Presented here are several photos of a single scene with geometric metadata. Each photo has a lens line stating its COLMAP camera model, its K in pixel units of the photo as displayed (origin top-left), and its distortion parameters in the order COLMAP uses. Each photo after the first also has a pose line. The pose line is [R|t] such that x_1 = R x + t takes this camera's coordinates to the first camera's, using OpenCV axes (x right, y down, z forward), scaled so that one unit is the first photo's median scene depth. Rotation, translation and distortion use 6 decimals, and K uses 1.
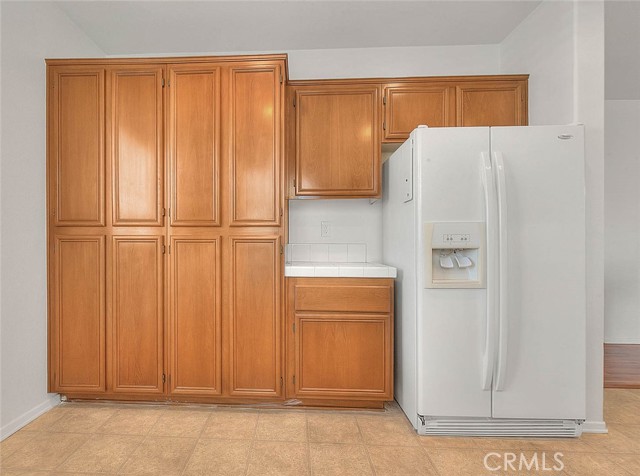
lens RADIAL K [[320.9, 0, 278.1], [0, 320.9, 243.8], [0, 0, 1]] dist [-0.003653, -0.000788]
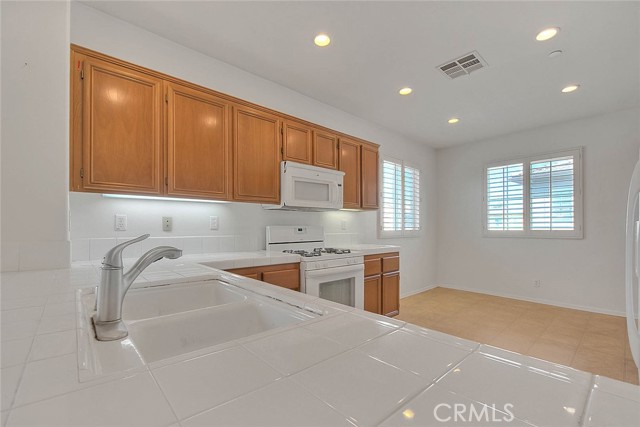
lens RADIAL K [[279.2, 0, 313.9], [0, 279.2, 226.0], [0, 0, 1]] dist [0.009943, -0.000033]
pose [[-0.707788, -0.005866, -0.706401, 1.930735], [-0.004414, 0.999983, -0.003881, -0.038935], [0.706411, 0.000371, -0.707801, 0.780205]]
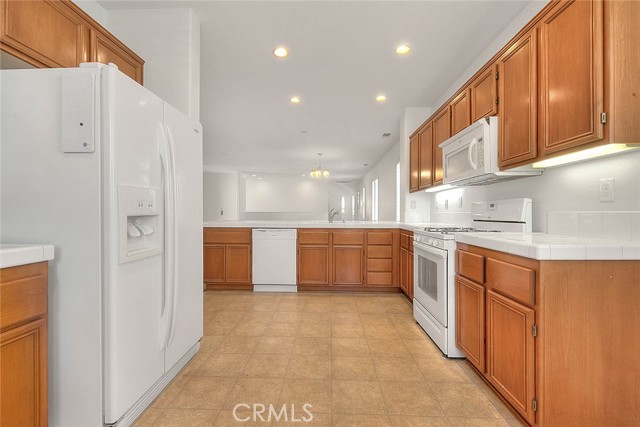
lens RADIAL K [[277.7, 0, 318.3], [0, 277.7, 212.2], [0, 0, 1]] dist [-0.000631, -0.000192]
pose [[-0.017390, -0.001231, 0.999848, -0.230262], [-0.000796, 0.999999, 0.001217, 0.002858], [-0.999848, -0.000775, -0.017391, 0.439963]]
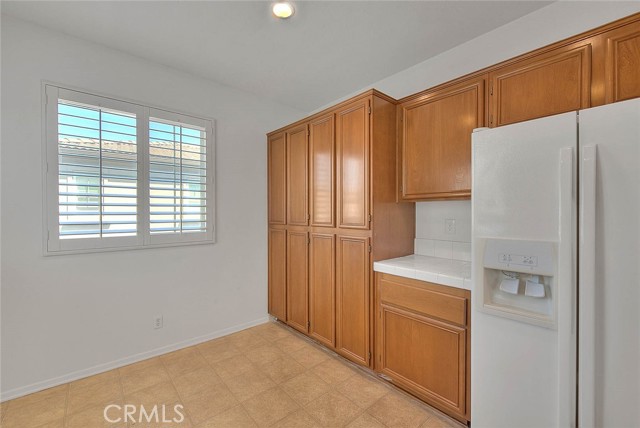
lens RADIAL K [[262.4, 0, 315.1], [0, 262.4, 215.1], [0, 0, 1]] dist [-0.001209, -0.000373]
pose [[0.694541, 0.003325, -0.719445, 0.585583], [-0.000421, 0.999991, 0.004215, -0.114882], [0.719453, -0.002625, 0.694536, 0.144537]]
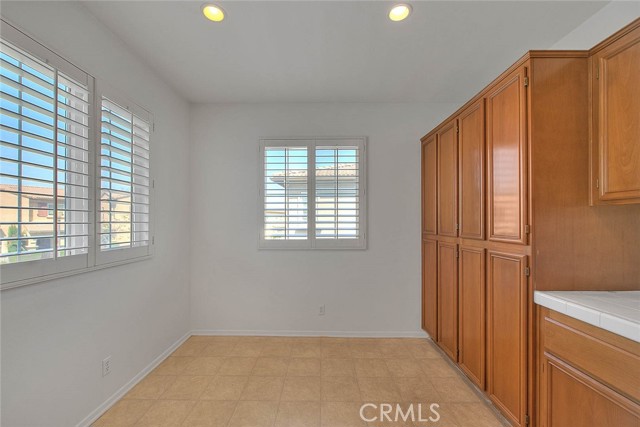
lens RADIAL K [[257.4, 0, 319.3], [0, 257.4, 220.6], [0, 0, 1]] dist [-0.012602, -0.000188]
pose [[0.044261, -0.008911, -0.998980, 0.688493], [-0.003663, 0.999952, -0.009082, -0.114002], [0.999013, 0.004061, 0.044226, 0.384817]]
